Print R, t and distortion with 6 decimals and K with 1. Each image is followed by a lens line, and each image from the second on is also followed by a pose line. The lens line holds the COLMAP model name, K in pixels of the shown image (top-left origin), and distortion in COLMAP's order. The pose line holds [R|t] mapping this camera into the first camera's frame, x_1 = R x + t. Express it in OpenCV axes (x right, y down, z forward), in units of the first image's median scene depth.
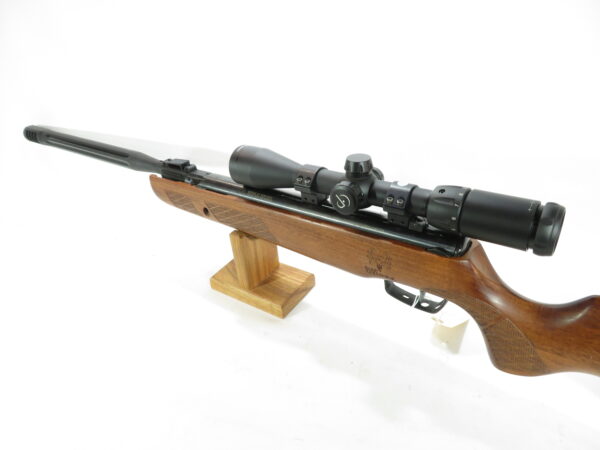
lens RADIAL K [[464.0, 0, 285.4], [0, 464.0, 226.2], [0, 0, 1]] dist [0.030841, 0.001355]
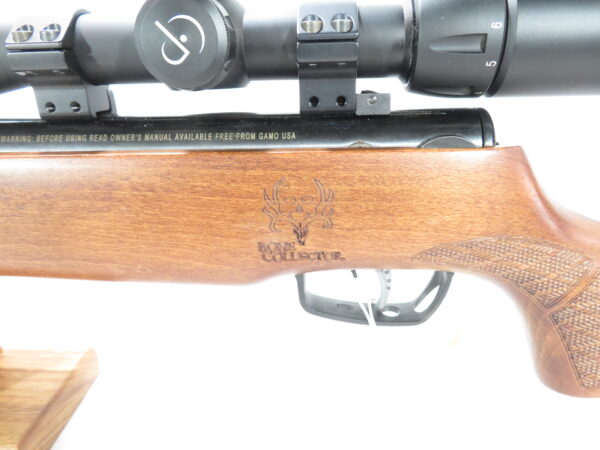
lens RADIAL K [[464.0, 0, 285.4], [0, 464.0, 226.2], [0, 0, 1]] dist [0.030841, 0.001355]
pose [[0.842437, -0.130234, 0.522819, -0.004490], [0.232833, 0.963063, -0.135274, 0.126611], [-0.485890, 0.235689, 0.841642, 0.660116]]
